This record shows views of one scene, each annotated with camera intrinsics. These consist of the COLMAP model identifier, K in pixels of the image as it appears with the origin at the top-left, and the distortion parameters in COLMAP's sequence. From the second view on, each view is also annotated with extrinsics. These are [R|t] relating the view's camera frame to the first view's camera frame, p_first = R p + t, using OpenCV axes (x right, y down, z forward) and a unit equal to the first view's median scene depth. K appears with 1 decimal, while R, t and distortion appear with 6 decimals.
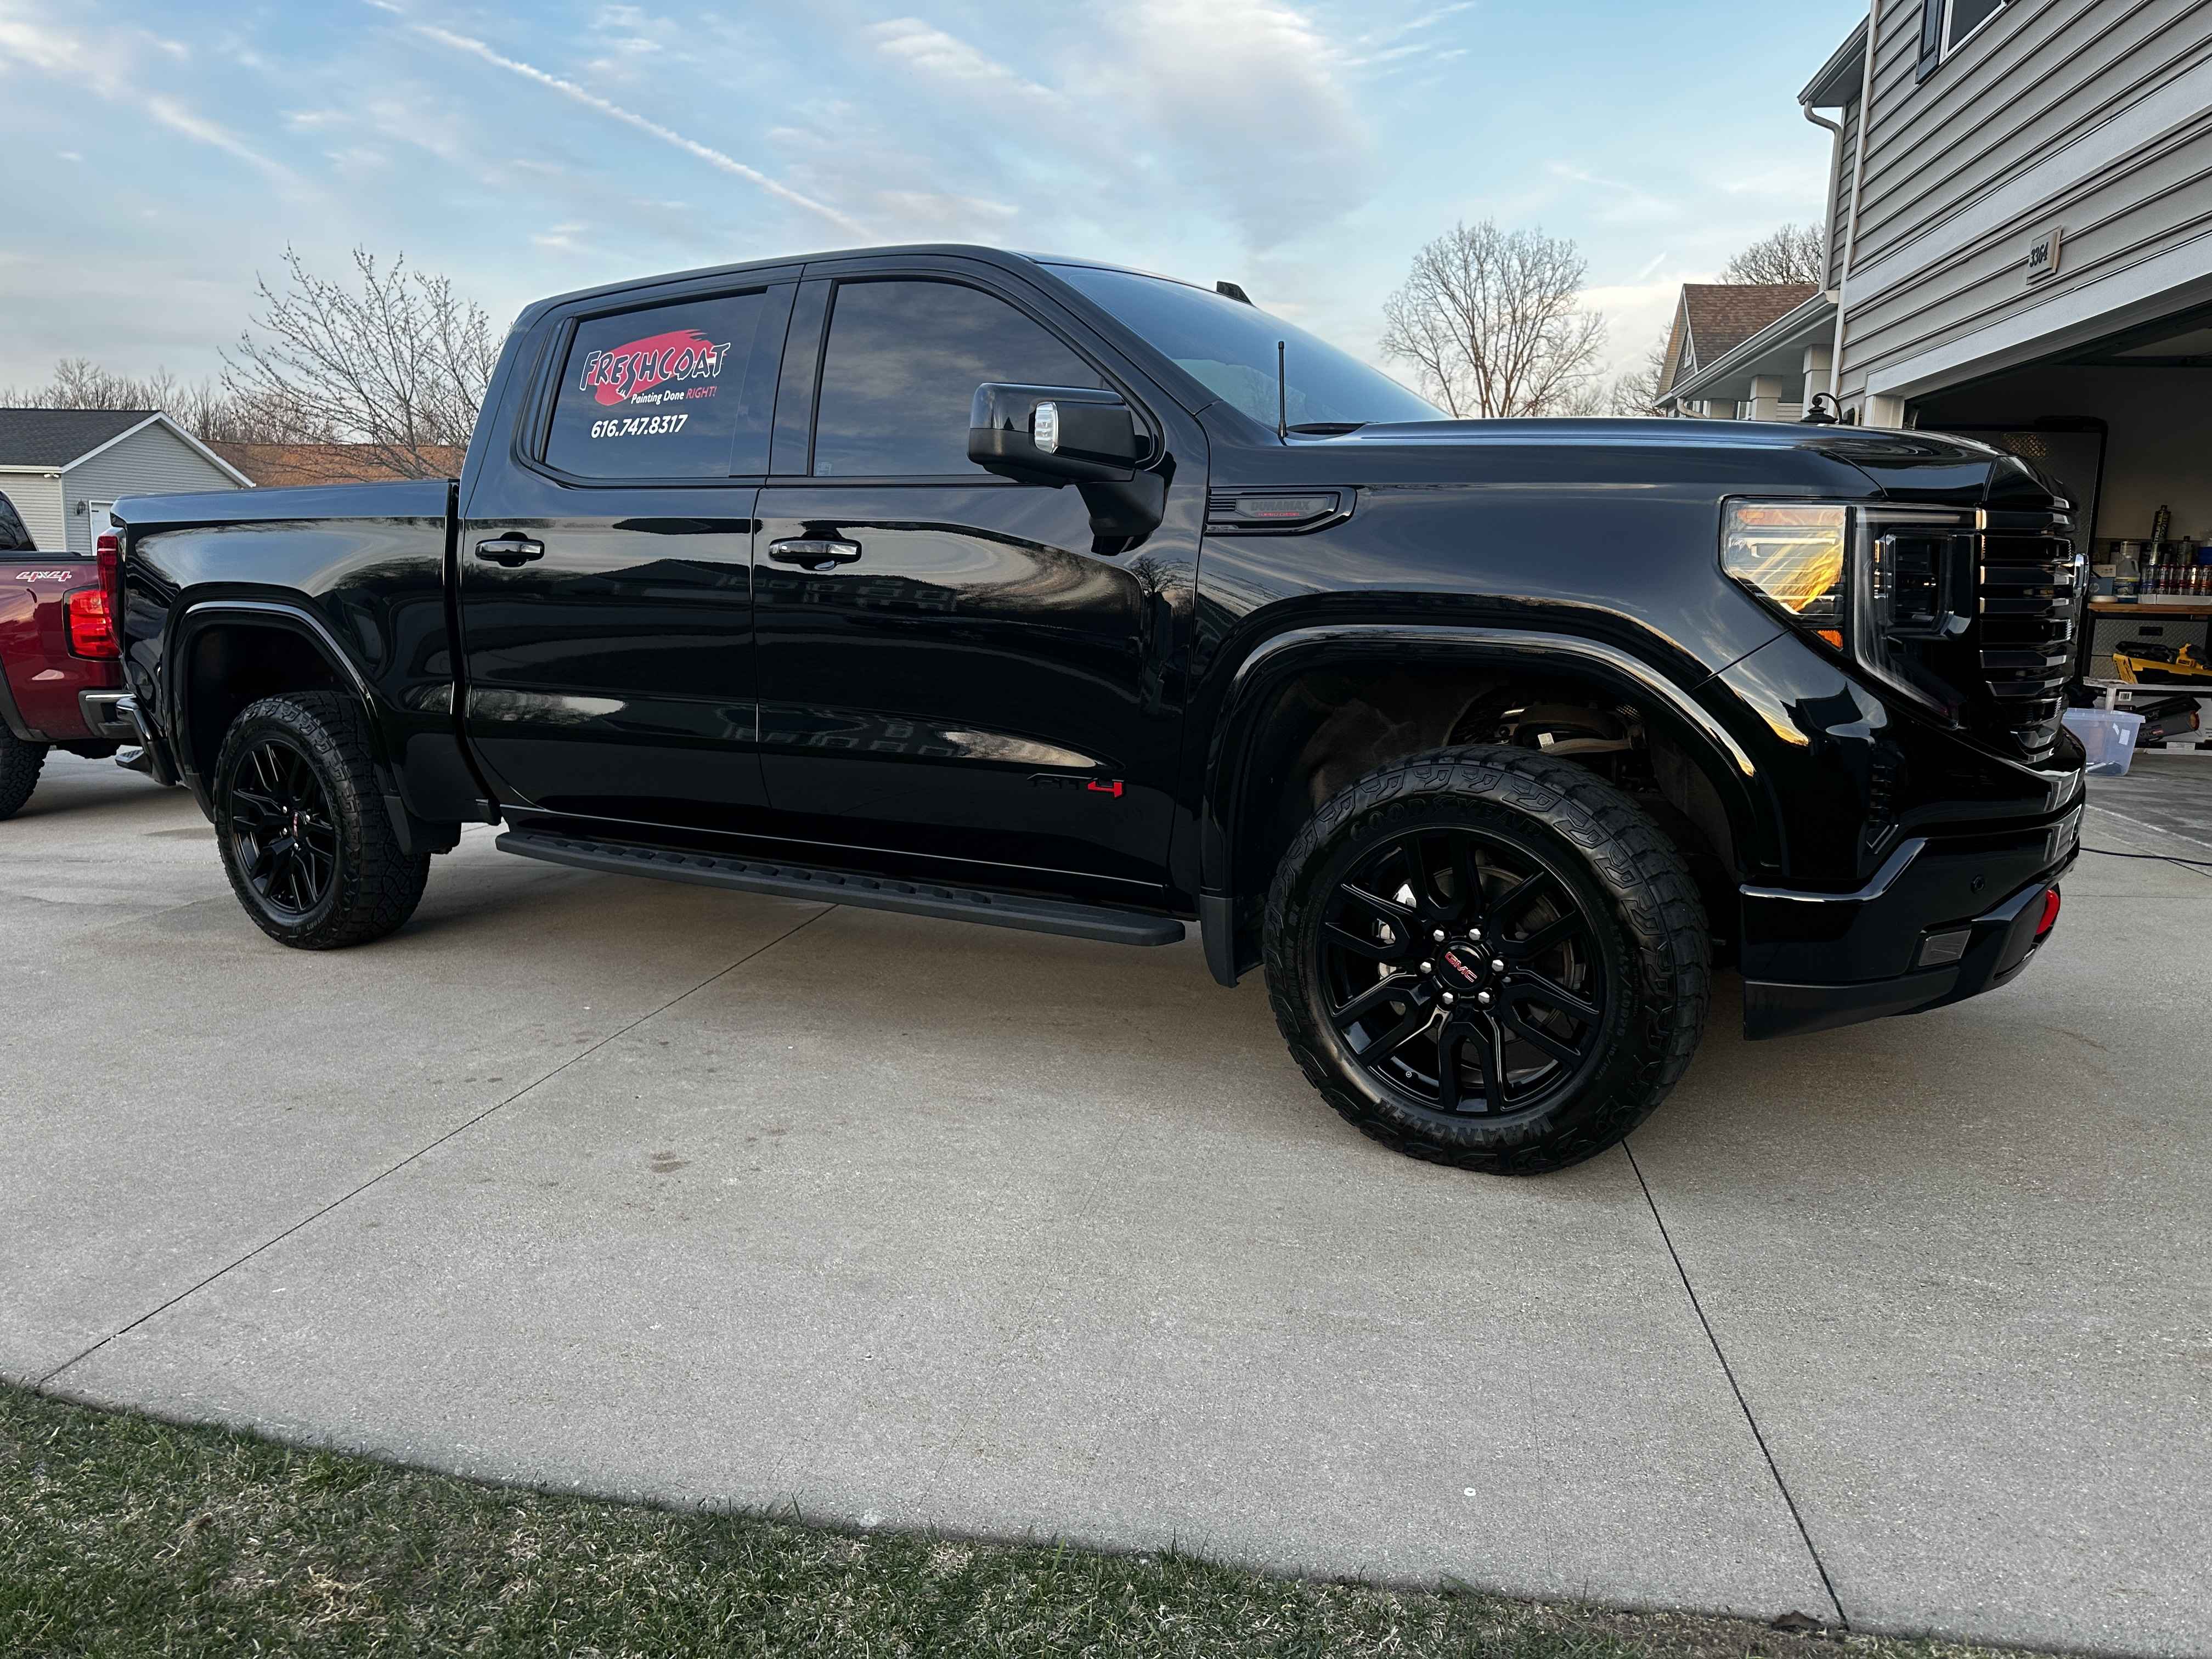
lens RADIAL K [[1566.9, 0, 1106.0], [0, 1566.9, 829.5], [0, 0, 1]] dist [0.008532, 0.001927]
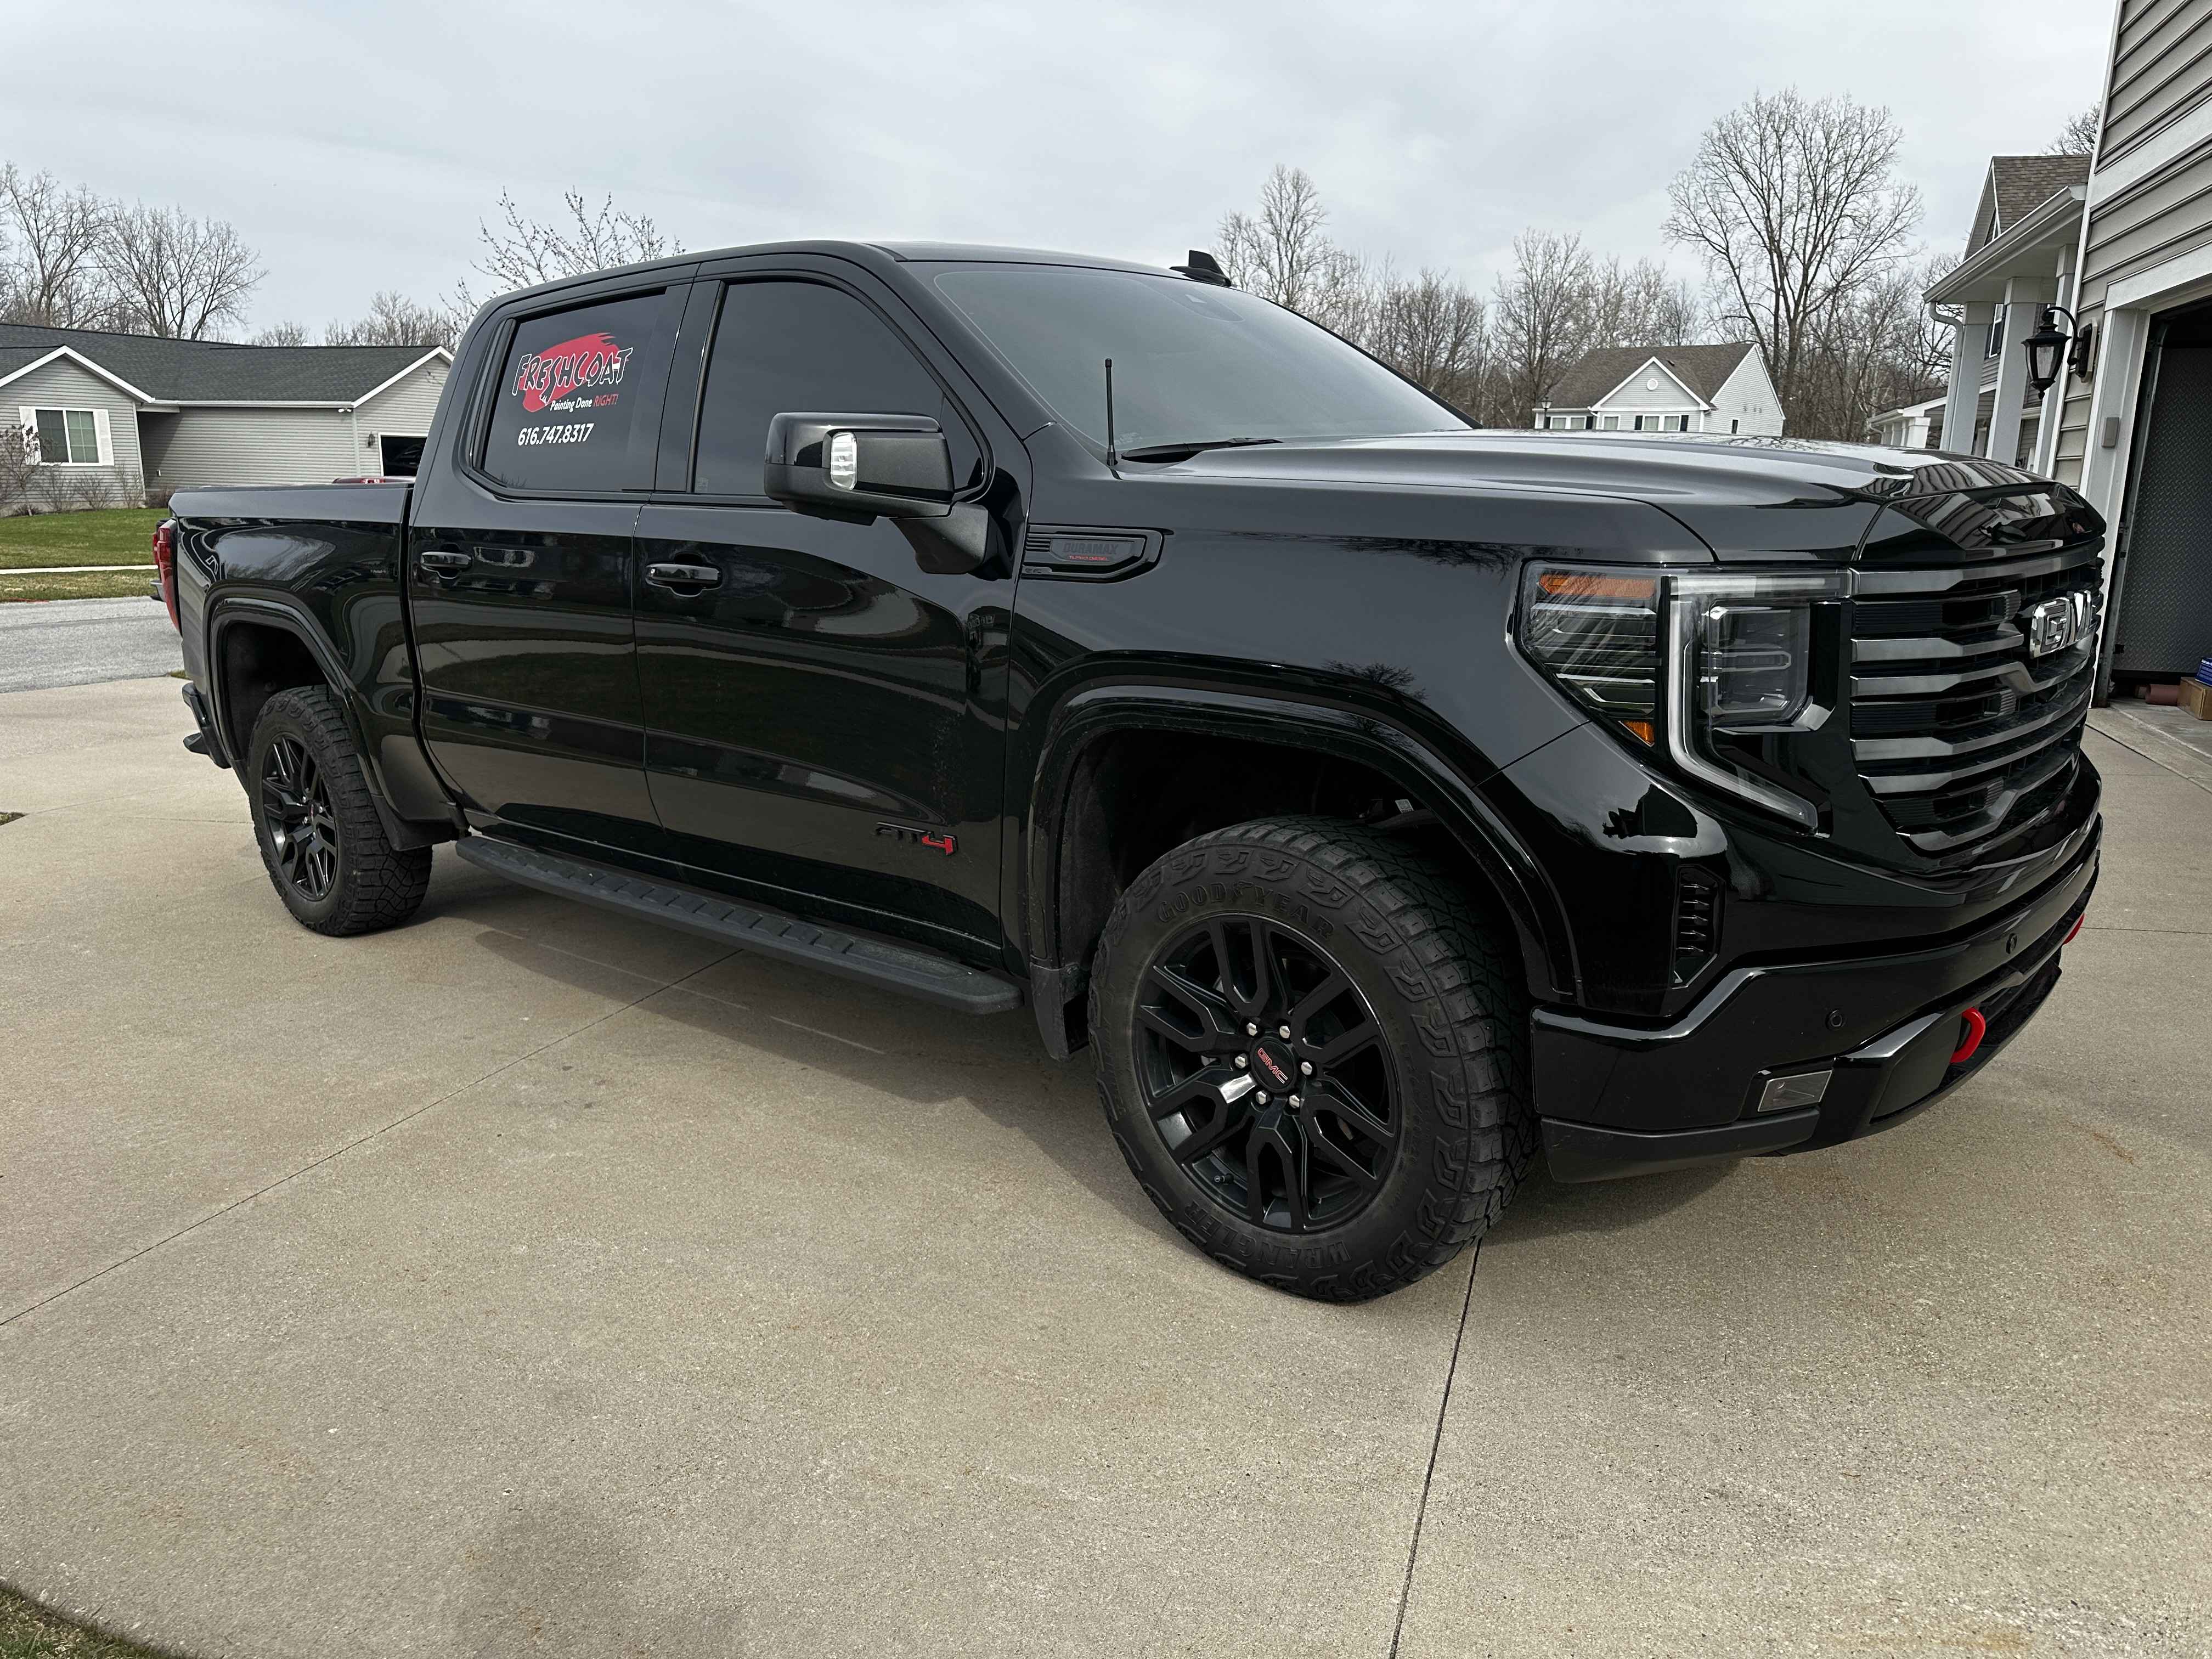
lens RADIAL K [[1574.1, 0, 1106.0], [0, 1574.1, 829.5], [0, 0, 1]] dist [0.010011, -0.021077]
pose [[0.986407, 0.023847, -0.162584, 0.167361], [-0.014574, 0.998210, 0.057996, -0.059785], [0.163676, -0.054838, 0.984989, 0.062456]]
